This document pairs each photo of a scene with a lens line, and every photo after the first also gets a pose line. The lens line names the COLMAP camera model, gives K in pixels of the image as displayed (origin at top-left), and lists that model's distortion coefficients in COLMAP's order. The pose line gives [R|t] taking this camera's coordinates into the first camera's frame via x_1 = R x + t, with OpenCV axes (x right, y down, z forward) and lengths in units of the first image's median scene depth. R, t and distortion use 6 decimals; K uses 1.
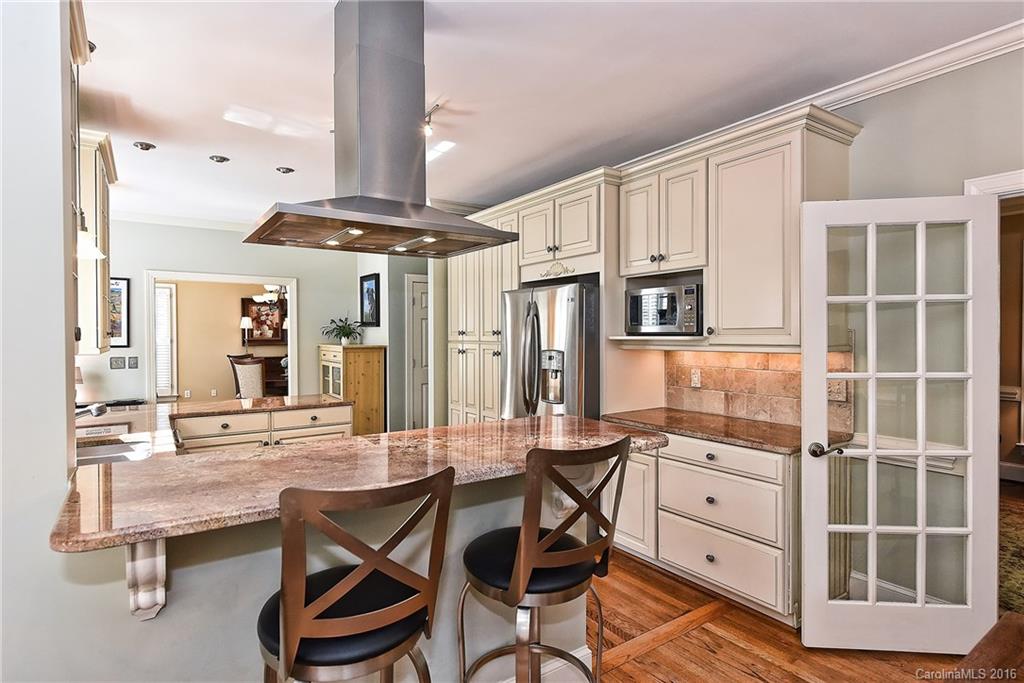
lens RADIAL K [[541.5, 0, 506.9], [0, 541.5, 339.9], [0, 0, 1]] dist [0.004316, -0.000133]
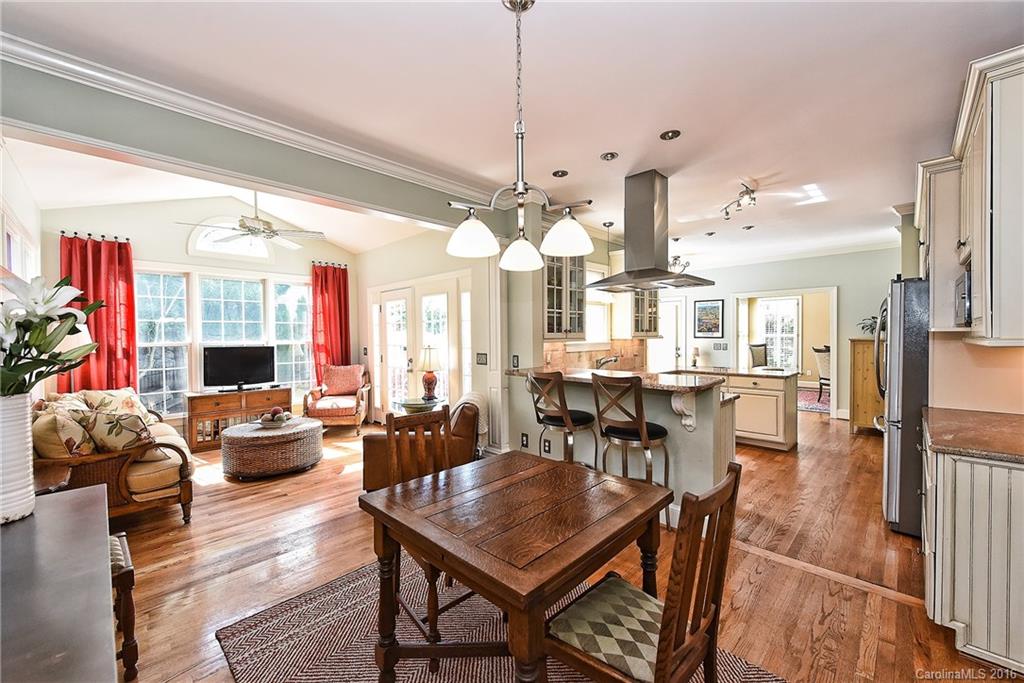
lens RADIAL K [[403.3, 0, 512.9], [0, 403.3, 343.2], [0, 0, 1]] dist [0.003351, 0.000016]
pose [[0.194968, 0.022555, -0.980550, 0.751194], [-0.003340, 0.999745, 0.022333, 0.004926], [0.980804, -0.001079, 0.194994, 0.098751]]
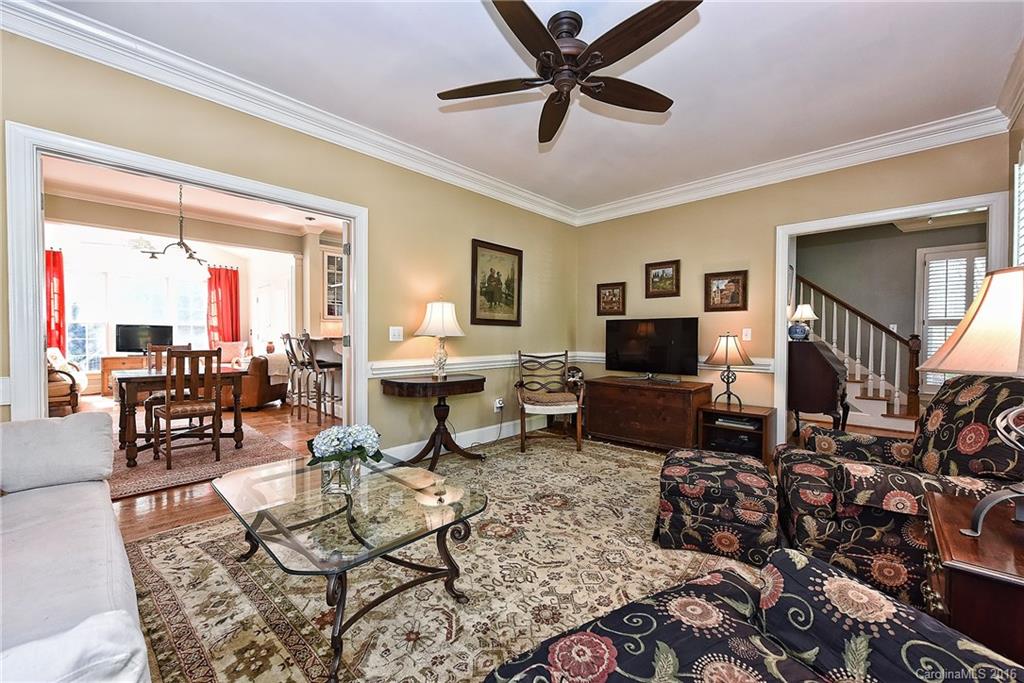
lens RADIAL K [[403.3, 0, 513.5], [0, 403.3, 341.2], [0, 0, 1]] dist [0.003351, 0.000016]
pose [[0.210601, 0.020441, -0.977358, 1.553510], [-0.016238, 0.999717, 0.017410, 0.070362], [0.977437, 0.012203, 0.210873, 0.828278]]
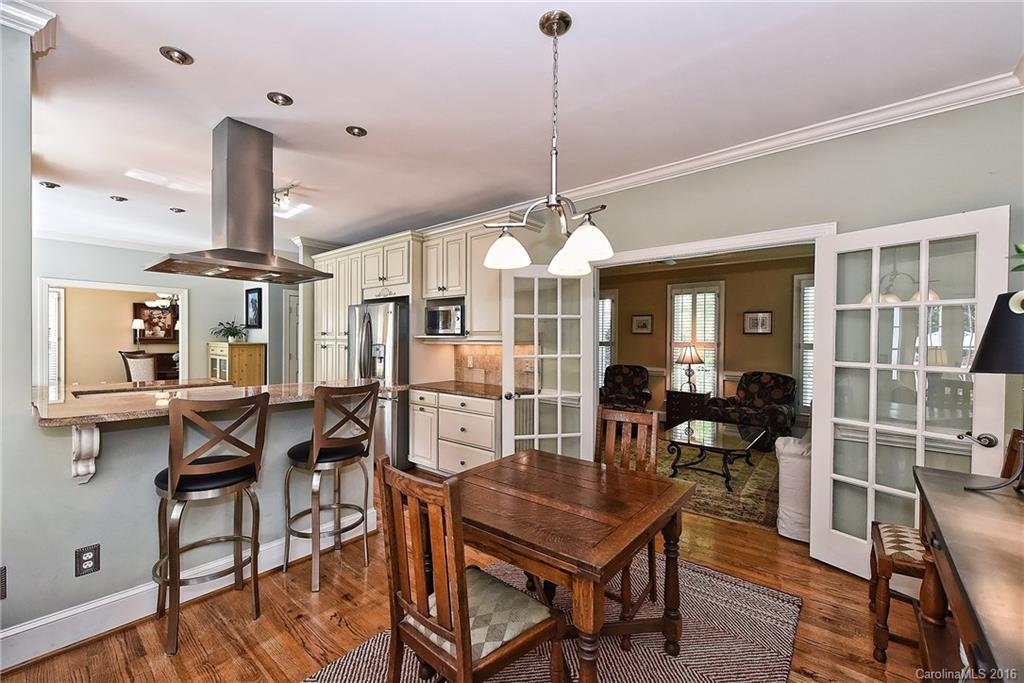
lens RADIAL K [[423.3, 0, 512.3], [0, 423.3, 341.6], [0, 0, 1]] dist [-0.000153, -0.000479]
pose [[0.960953, 0.007860, 0.276601, 0.119640], [-0.006750, 0.999965, -0.004963, 0.014605], [-0.276630, 0.002903, 0.960972, -0.280024]]
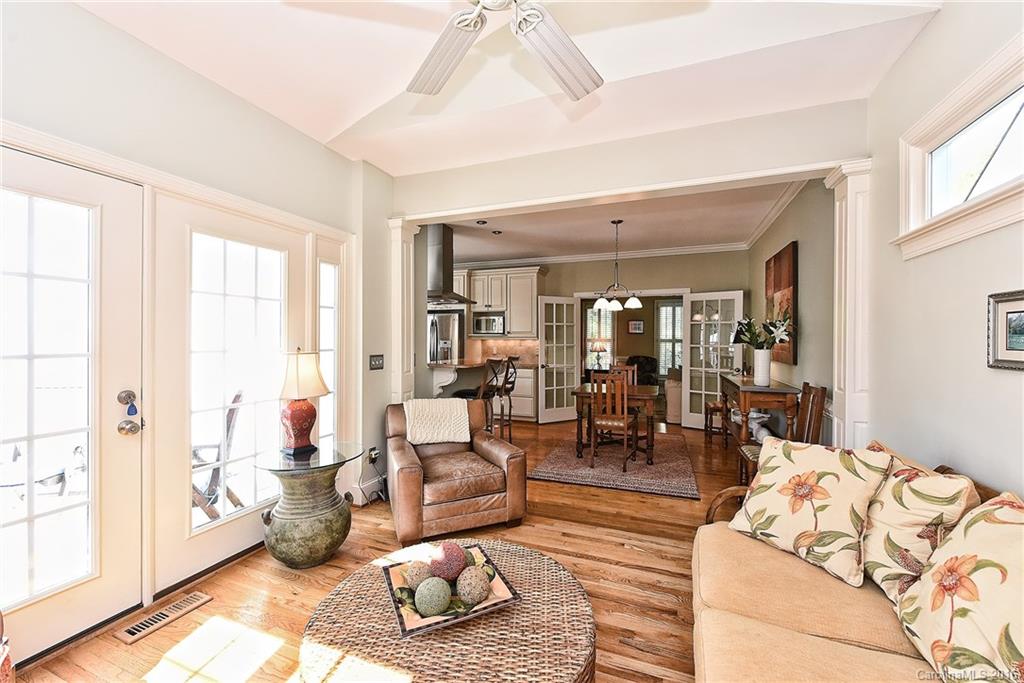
lens RADIAL K [[403.3, 0, 512.9], [0, 403.3, 340.9], [0, 0, 1]] dist [0.003351, 0.000016]
pose [[0.820038, 0.004869, 0.572288, -0.736900], [-0.001870, 0.999981, -0.005829, 0.035710], [-0.572306, 0.003710, 0.820032, -0.704104]]
